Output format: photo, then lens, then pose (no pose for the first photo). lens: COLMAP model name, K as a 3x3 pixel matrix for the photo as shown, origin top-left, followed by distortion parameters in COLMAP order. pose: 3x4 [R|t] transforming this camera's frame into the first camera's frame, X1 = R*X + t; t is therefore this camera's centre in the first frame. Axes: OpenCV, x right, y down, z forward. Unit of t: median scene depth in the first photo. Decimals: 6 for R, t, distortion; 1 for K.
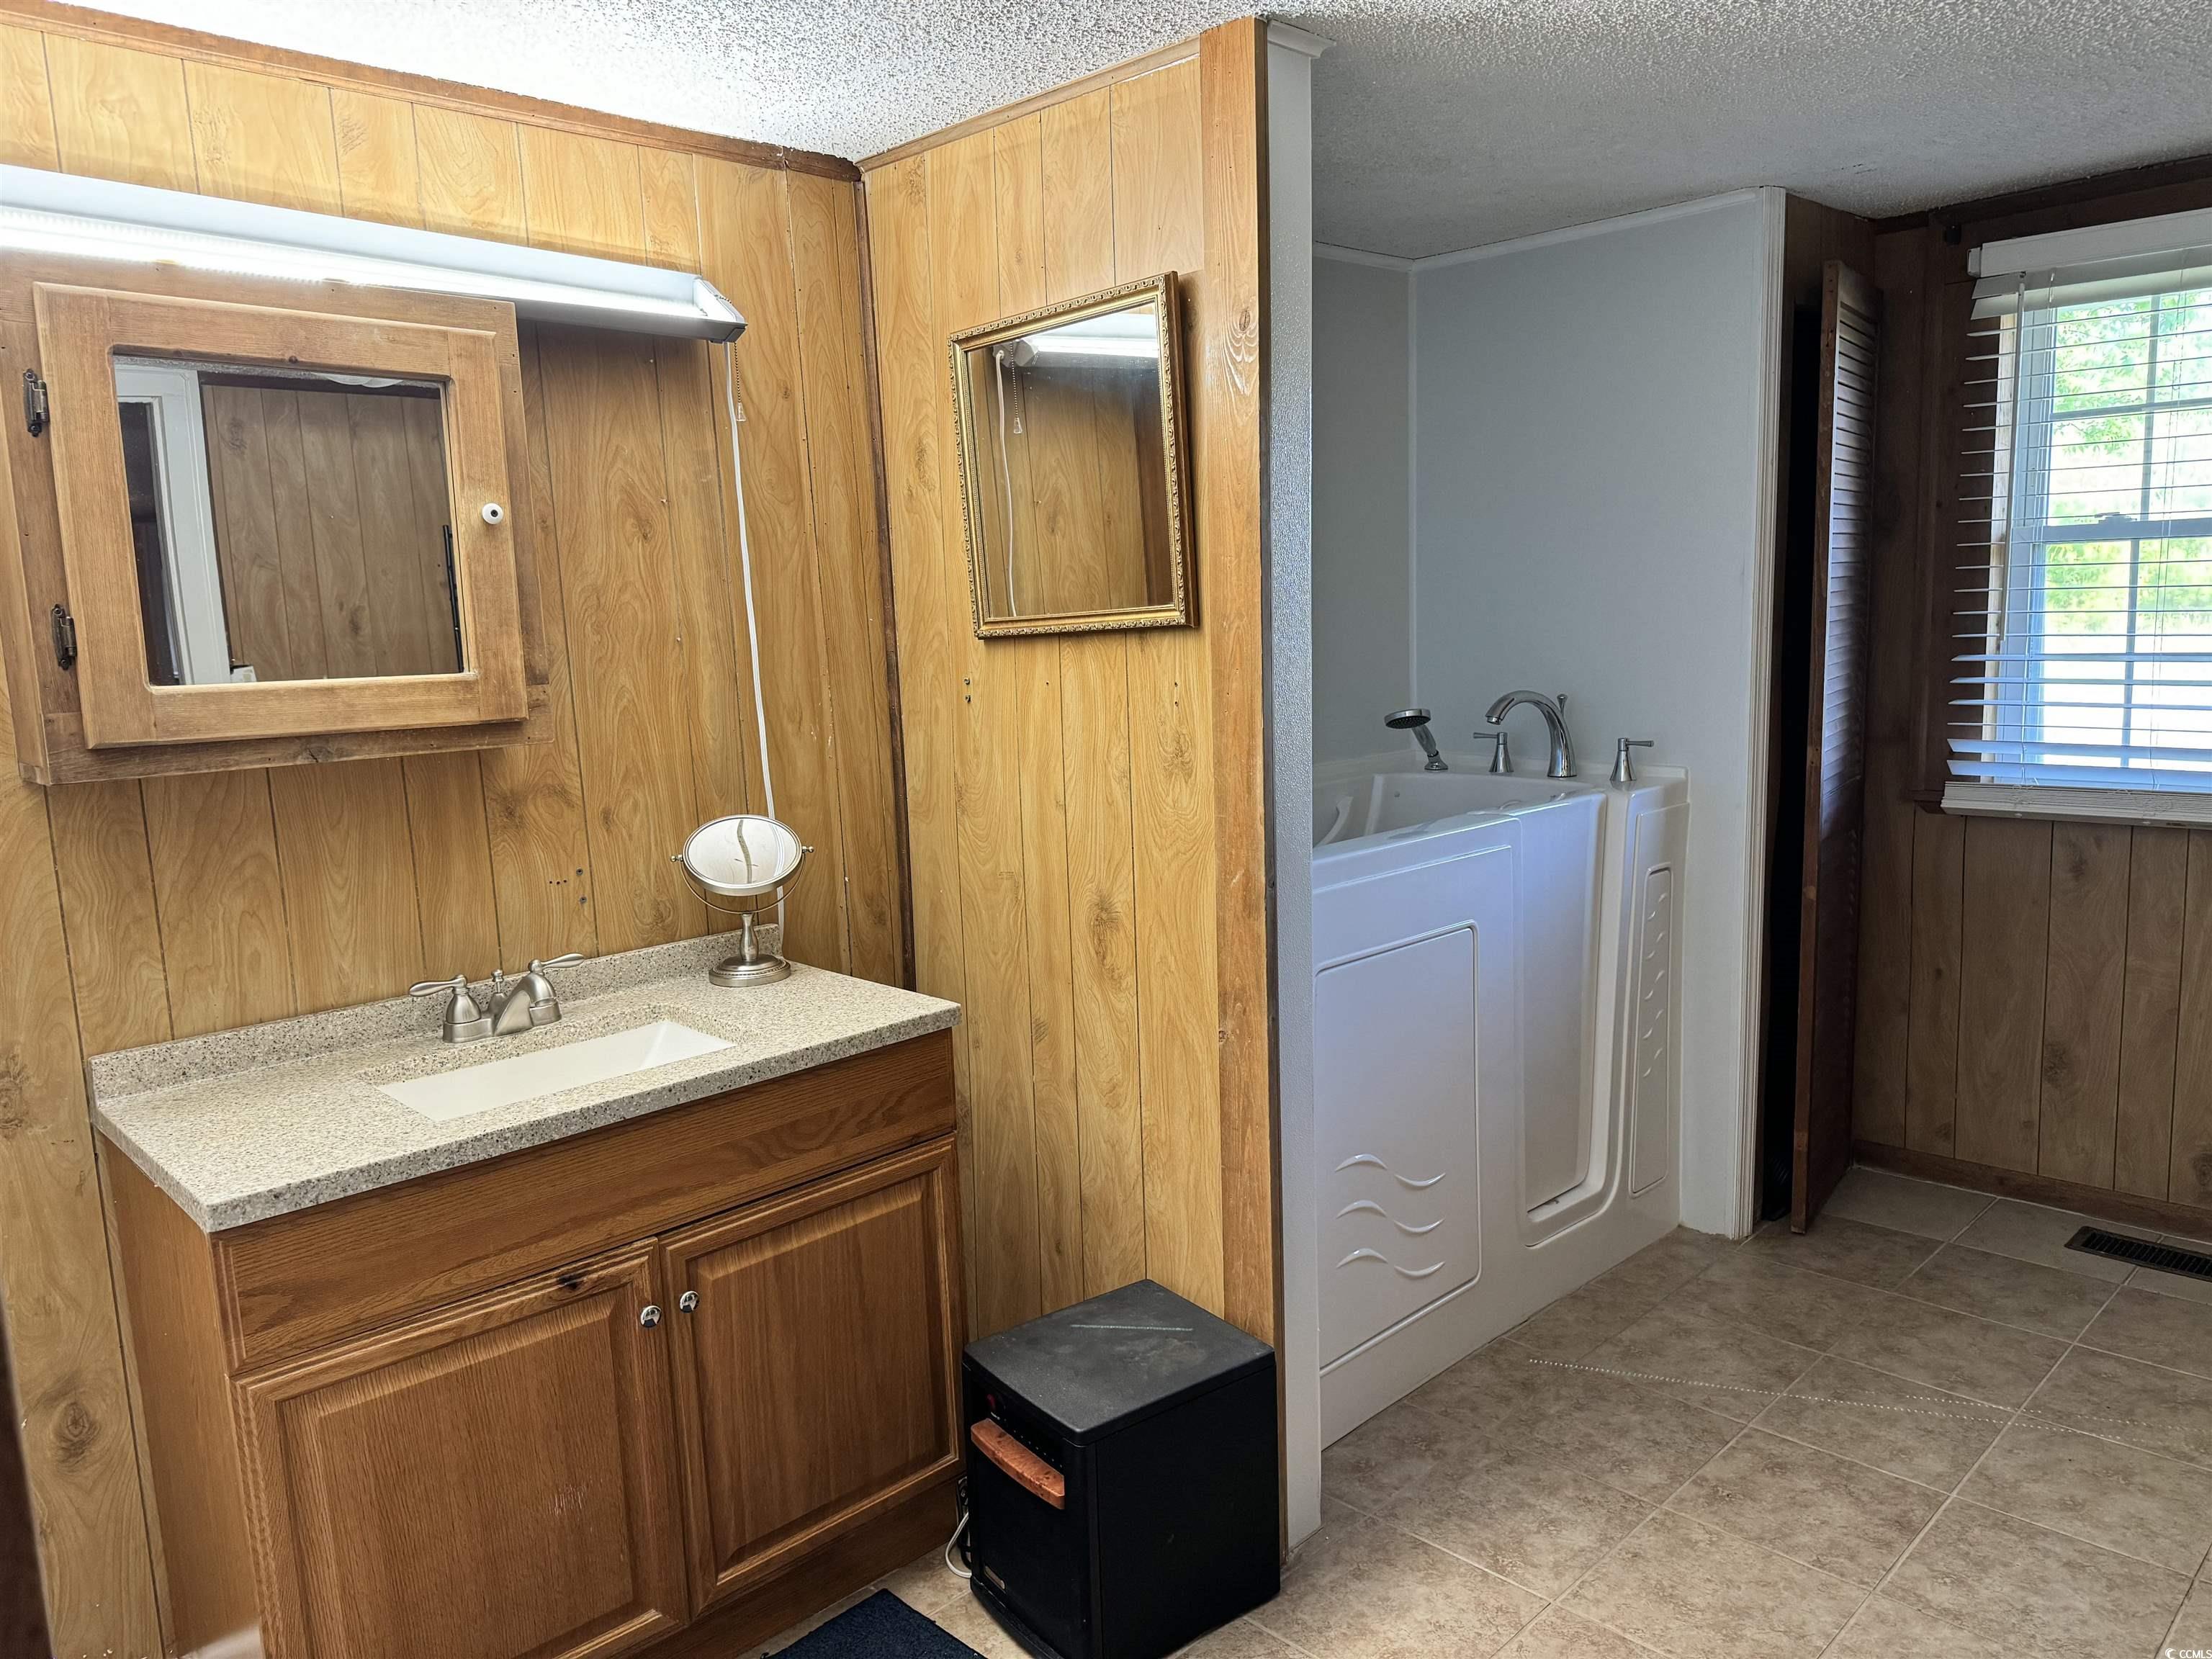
lens RADIAL K [[1552.2, 0, 1113.6], [0, 1552.2, 841.6], [0, 0, 1]] dist [0.084554, -0.098455]
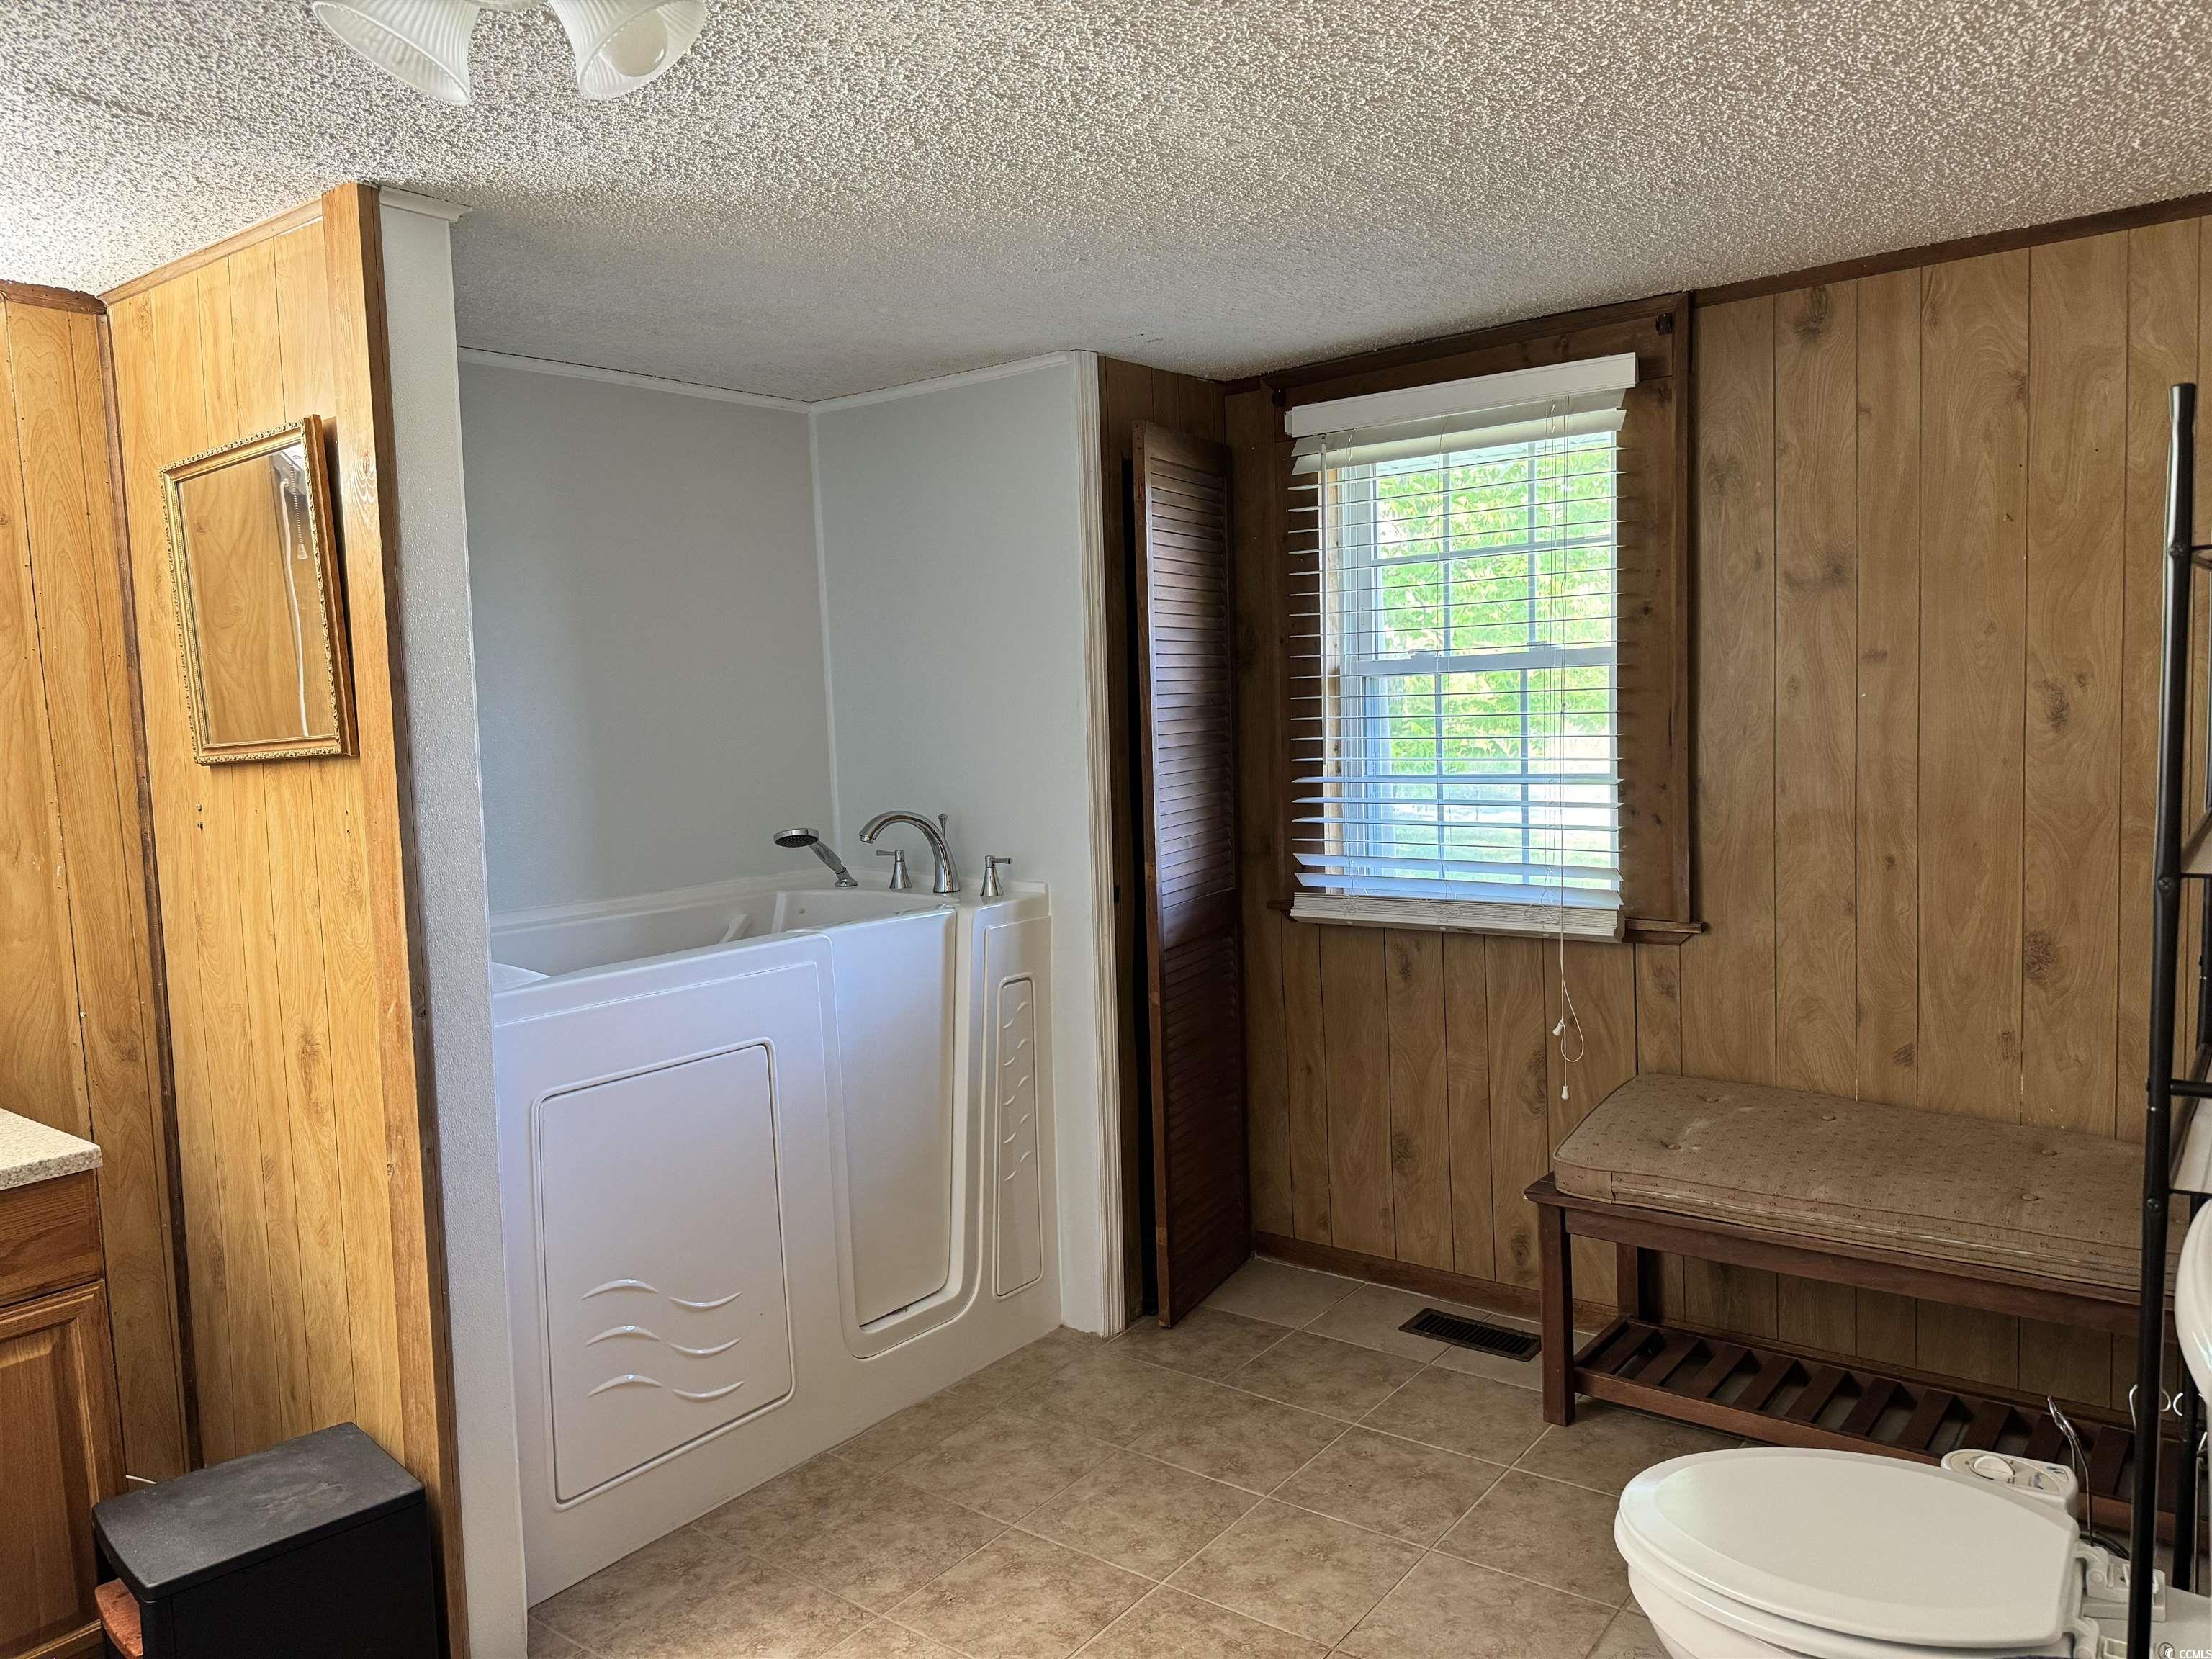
lens RADIAL K [[1552.2, 0, 1099.7], [0, 1552.2, 835.4], [0, 0, 1]] dist [0.084554, -0.098455]
pose [[0.991216, -0.008767, 0.131963, 0.331268], [0.018104, 0.997402, -0.069721, -0.006846], [-0.131009, 0.071498, 0.988800, -0.054817]]
